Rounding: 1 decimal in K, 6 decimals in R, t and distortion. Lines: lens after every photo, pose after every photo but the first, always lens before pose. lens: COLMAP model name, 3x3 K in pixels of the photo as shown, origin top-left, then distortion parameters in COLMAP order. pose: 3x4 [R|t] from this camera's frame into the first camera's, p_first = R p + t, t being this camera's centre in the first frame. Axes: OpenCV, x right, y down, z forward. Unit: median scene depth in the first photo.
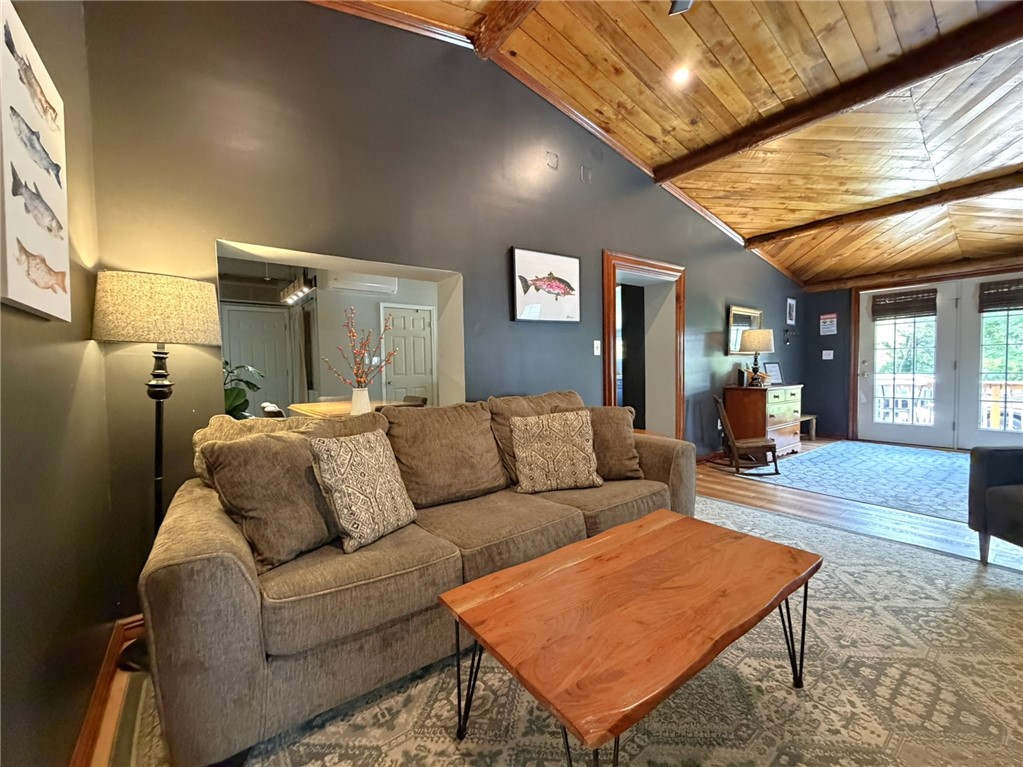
lens RADIAL K [[415.0, 0, 511.5], [0, 415.0, 383.5], [0, 0, 1]] dist [-0.000292, -0.000241]
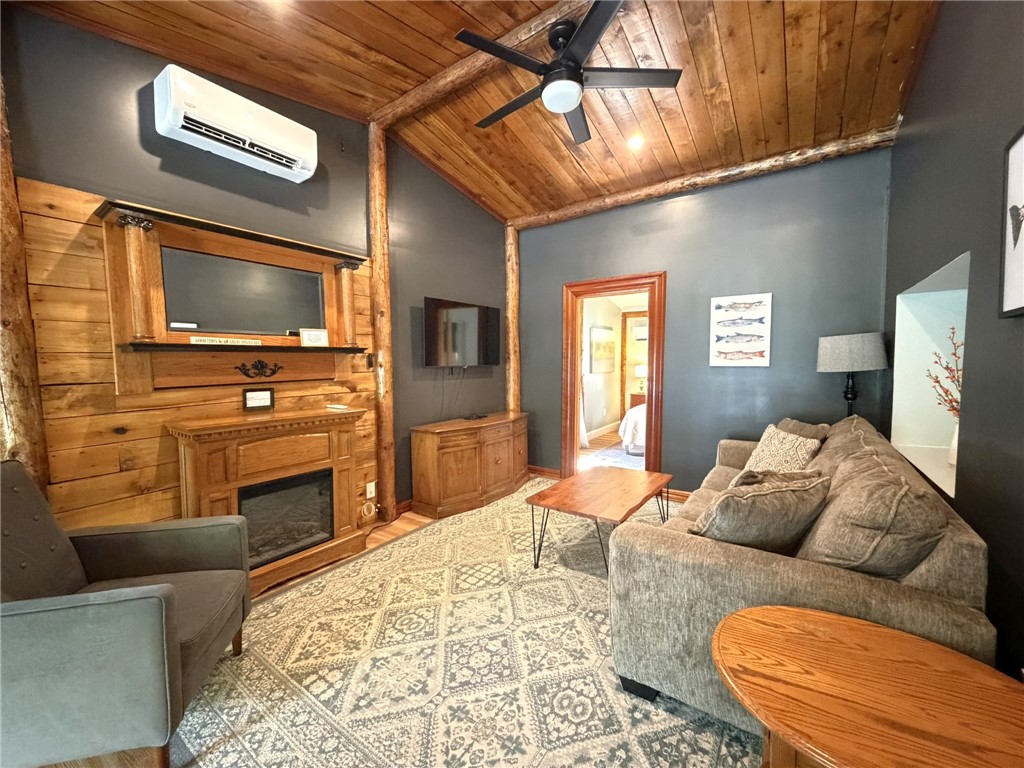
lens RADIAL K [[407.1, 0, 512.0], [0, 407.1, 384.0], [0, 0, 1]] dist [0.000281, -0.000080]
pose [[-0.948502, 0.045378, -0.313505, 0.633634], [0.015002, 0.995011, 0.098634, -0.131652], [0.316416, 0.088851, -0.944450, 1.248169]]
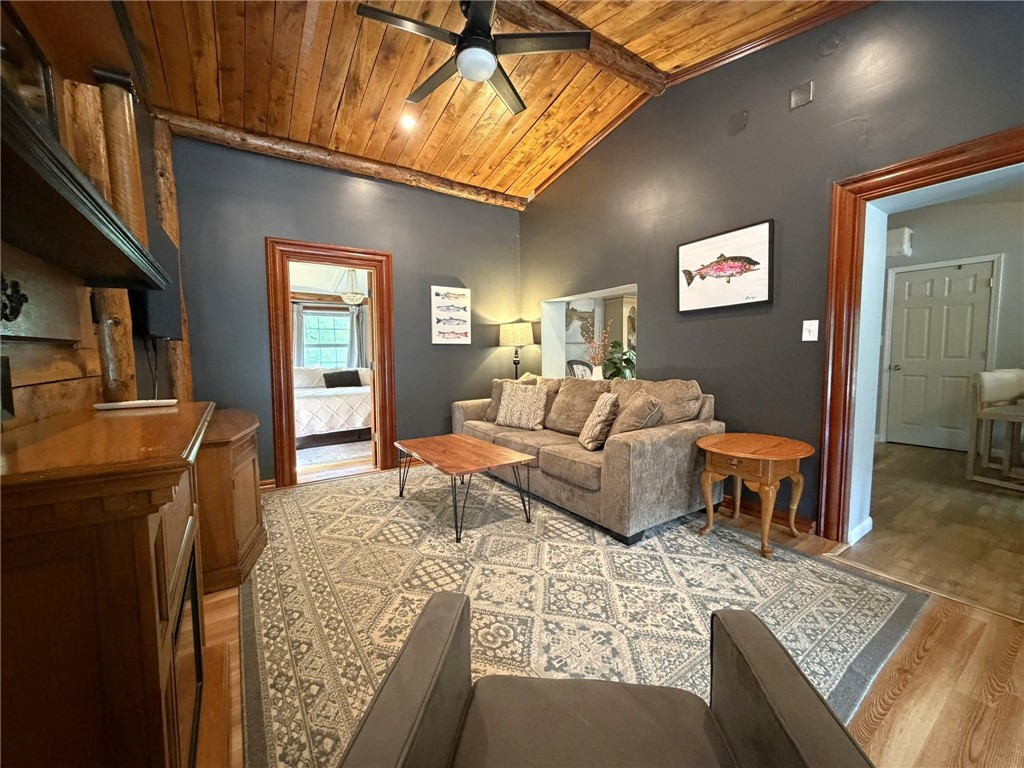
lens RADIAL K [[407.5, 0, 505.3], [0, 407.5, 381.7], [0, 0, 1]] dist [0.000036, 0.000021]
pose [[-0.058488, 0.090751, -0.994155, 1.124039], [-0.023438, 0.995460, 0.092249, -0.059497], [0.998013, 0.028696, -0.056095, 0.610195]]
